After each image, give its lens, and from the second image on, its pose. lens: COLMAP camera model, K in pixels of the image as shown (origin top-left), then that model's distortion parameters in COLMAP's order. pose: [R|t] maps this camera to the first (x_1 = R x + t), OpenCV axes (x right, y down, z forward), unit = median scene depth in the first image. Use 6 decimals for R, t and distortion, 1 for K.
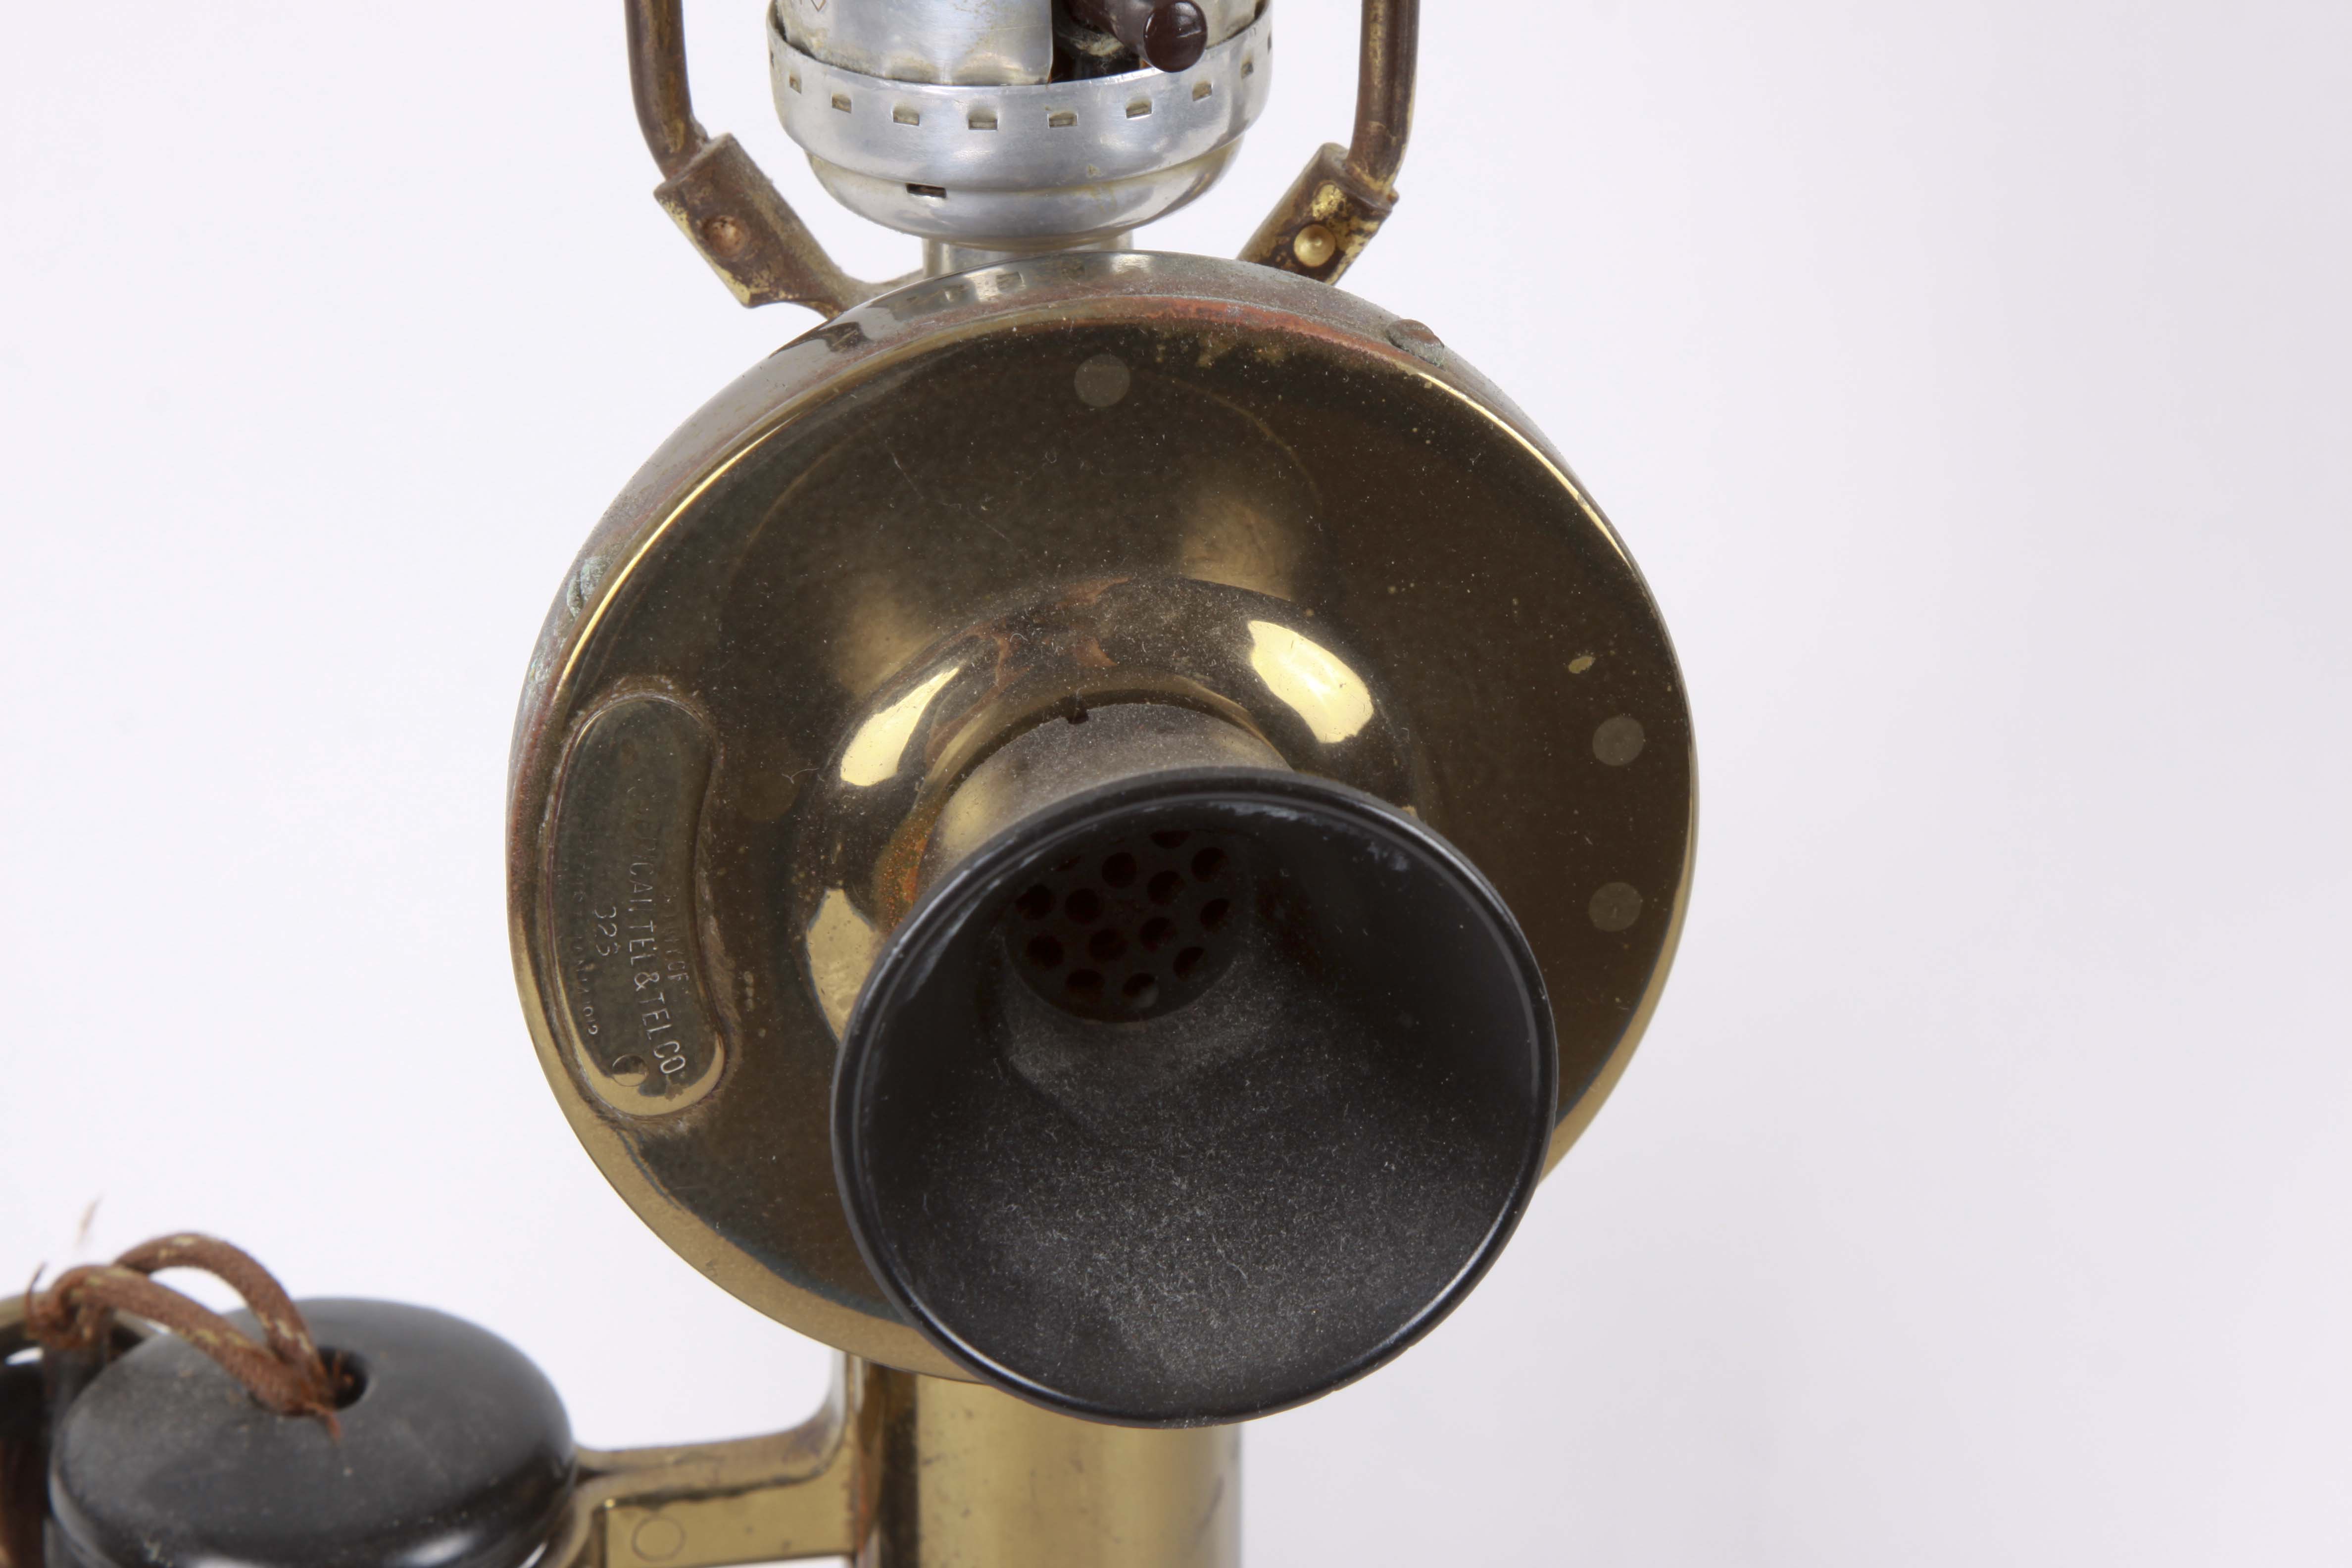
lens RADIAL K [[8400.3, 0, 1177.7], [0, 8400.3, 783.2], [0, 0, 1]] dist [0.566995, 0.000000]
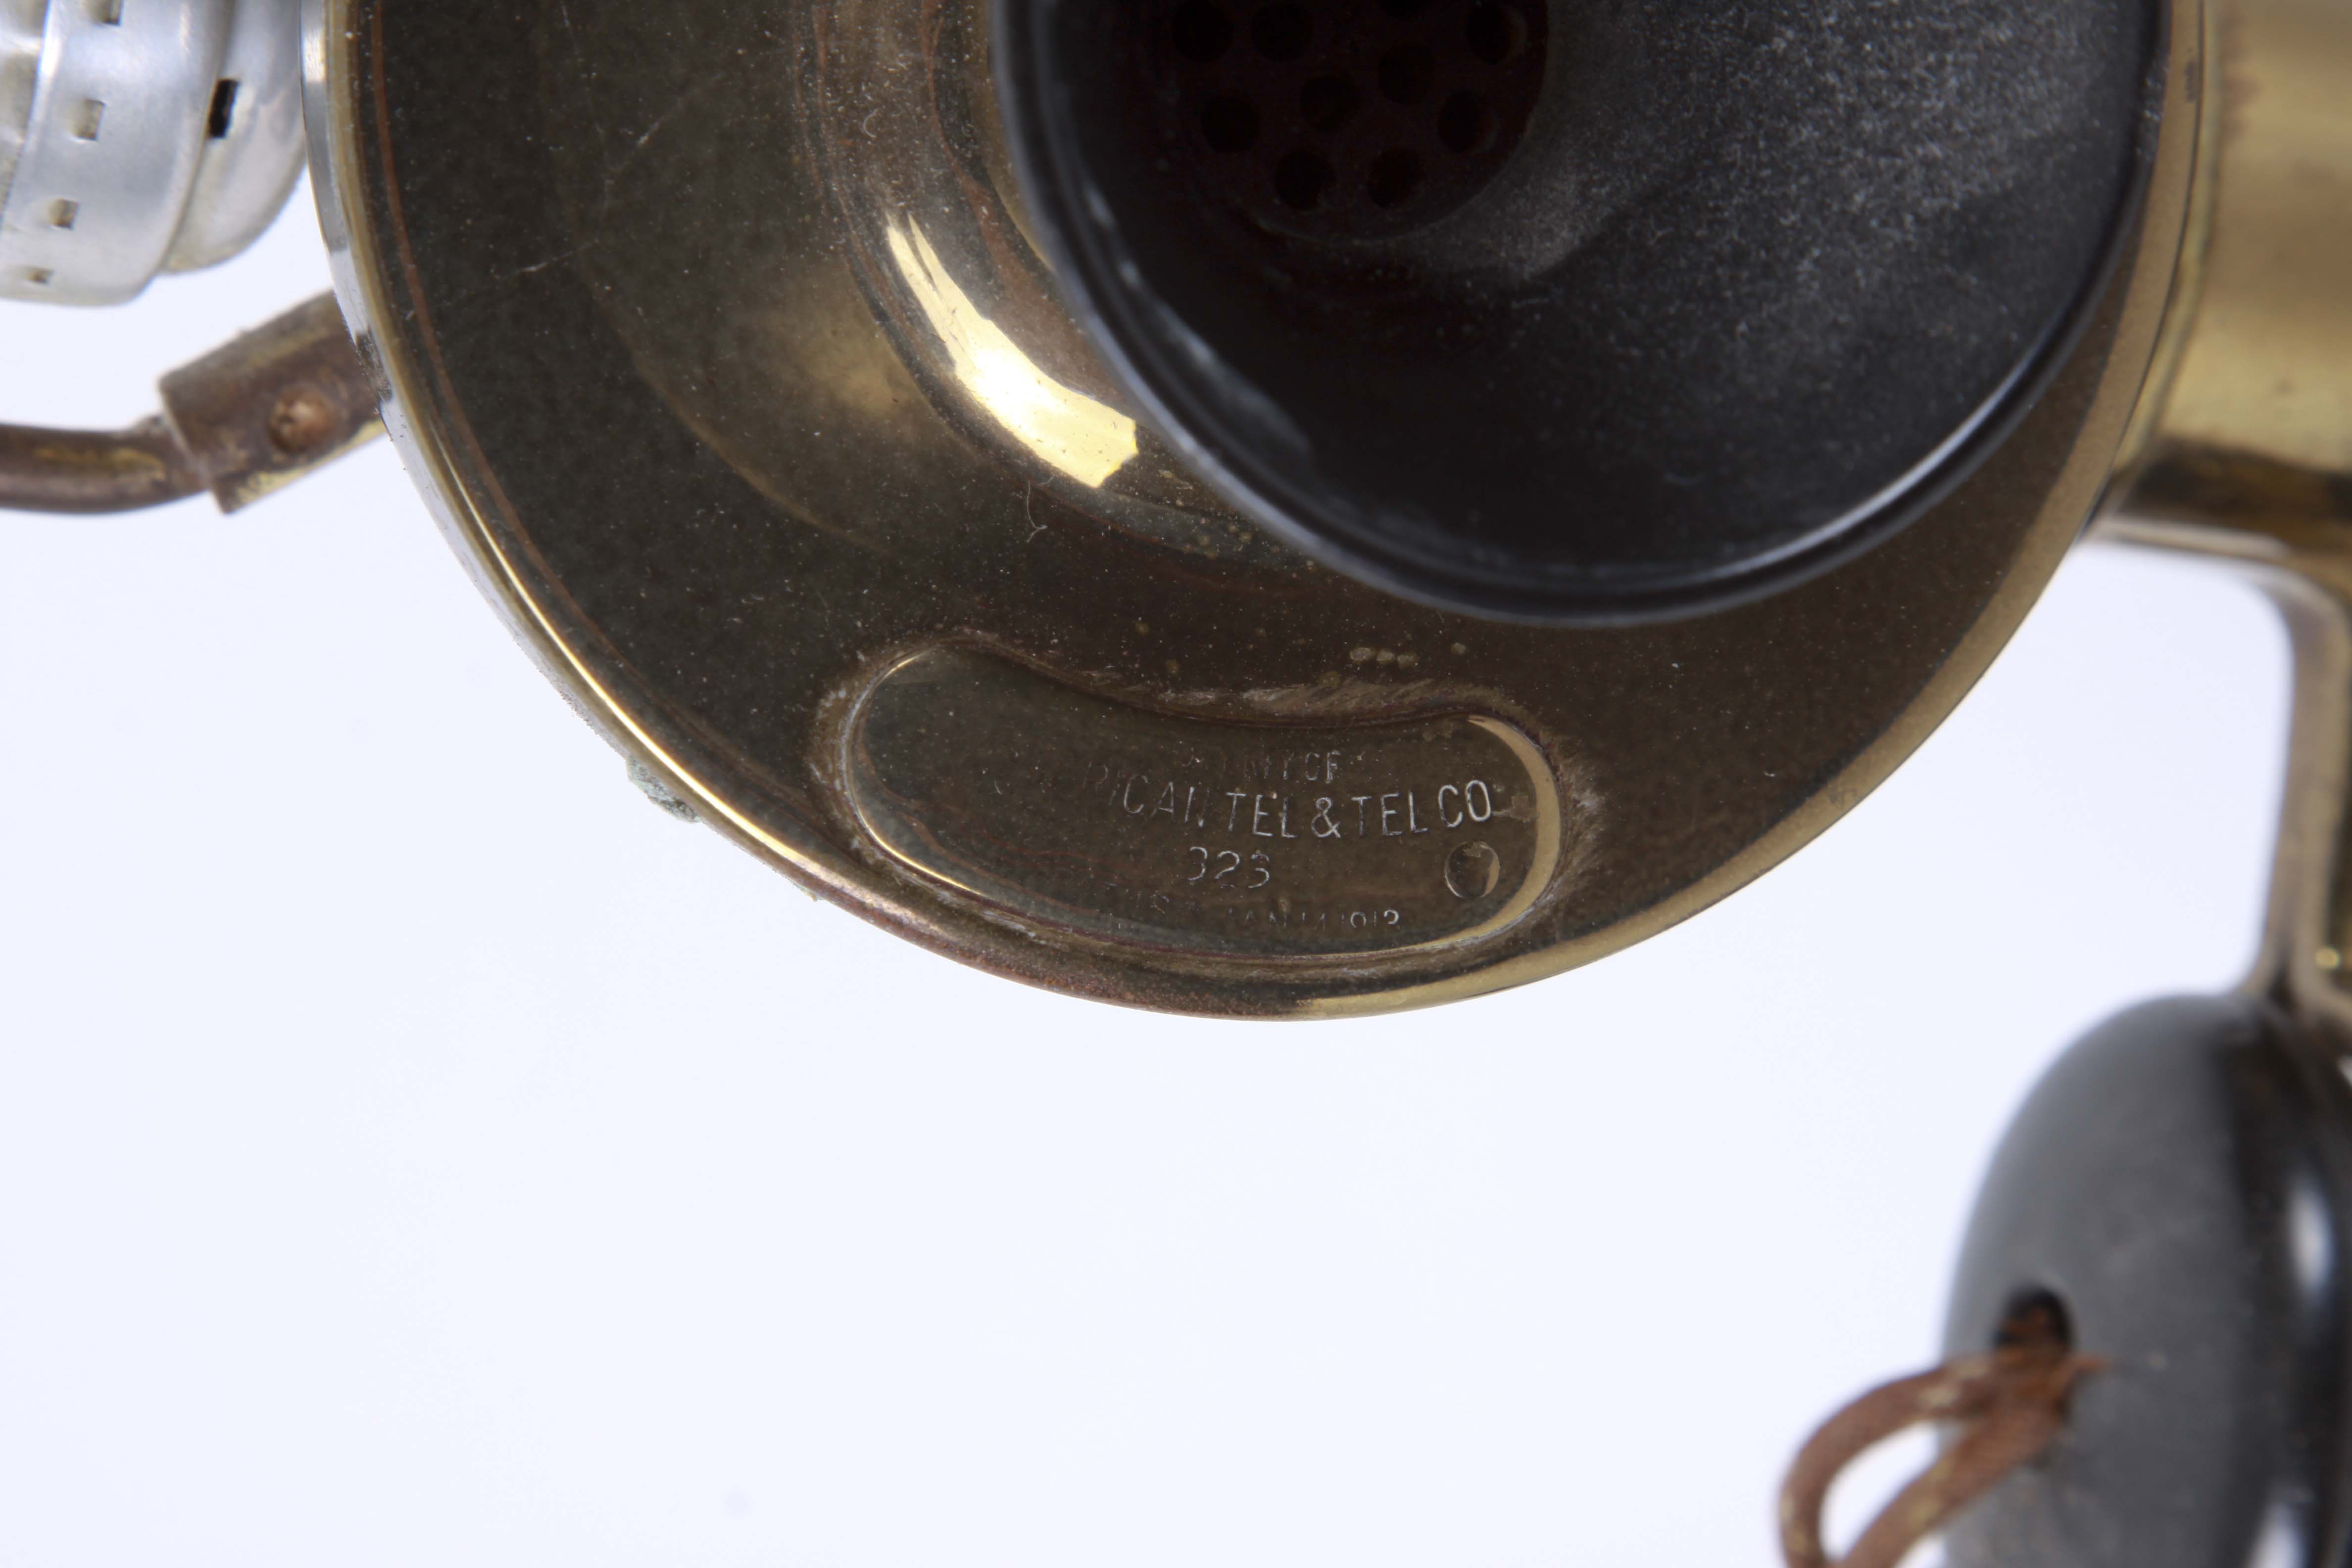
lens RADIAL K [[9389.8, 0, 1174.4], [0, 9389.8, 788.4], [0, 0, 1]] dist [0.259371, 0.000000]
pose [[0.185346, -0.970600, -0.153565, 0.043011], [0.969103, 0.206422, -0.135015, 0.106009], [0.162744, -0.123796, 0.978871, 0.328281]]
